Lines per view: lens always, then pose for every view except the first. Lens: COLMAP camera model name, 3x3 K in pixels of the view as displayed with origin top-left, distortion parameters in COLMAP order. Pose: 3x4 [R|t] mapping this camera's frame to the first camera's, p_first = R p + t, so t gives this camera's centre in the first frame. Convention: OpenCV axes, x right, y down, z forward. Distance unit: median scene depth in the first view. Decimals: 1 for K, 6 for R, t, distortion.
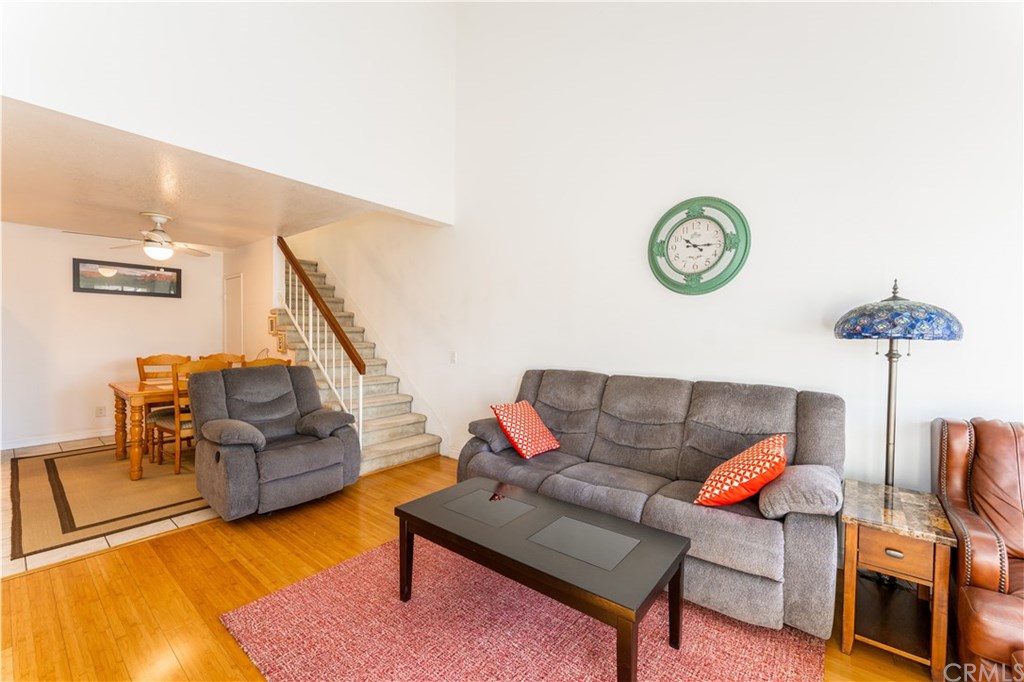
lens RADIAL K [[411.1, 0, 514.9], [0, 411.1, 344.4], [0, 0, 1]] dist [0.004026, -0.001762]
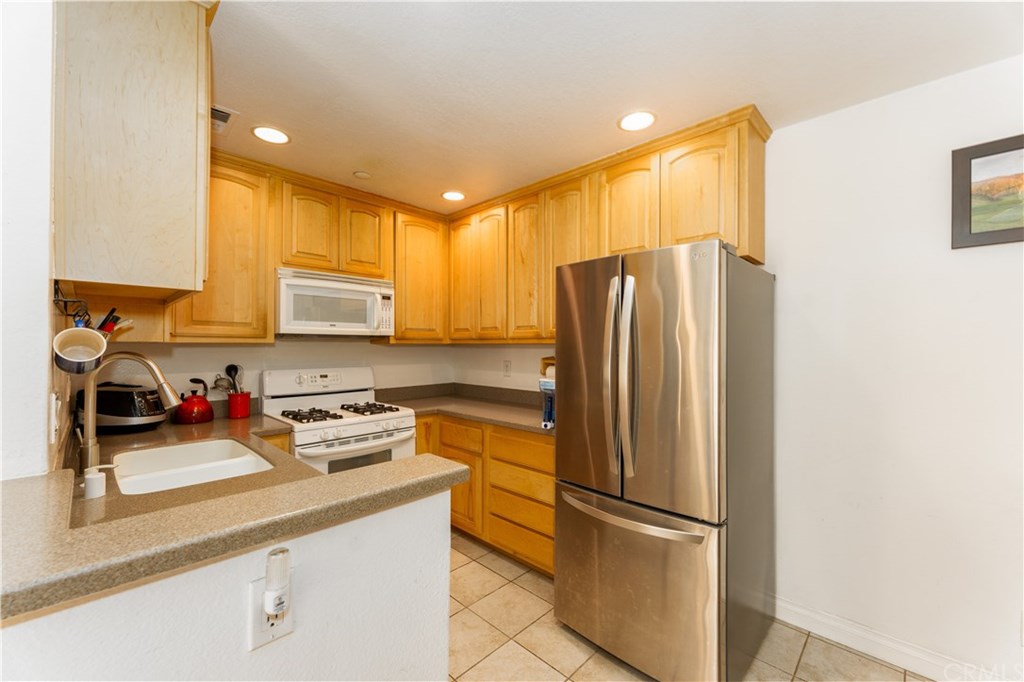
lens RADIAL K [[411.1, 0, 518.4], [0, 411.1, 343.6], [0, 0, 1]] dist [0.004026, -0.001762]
pose [[-0.091620, -0.017540, -0.995640, -1.186999], [-0.034195, 0.999311, -0.014458, -0.053616], [0.995207, 0.032722, -0.092157, 1.146580]]
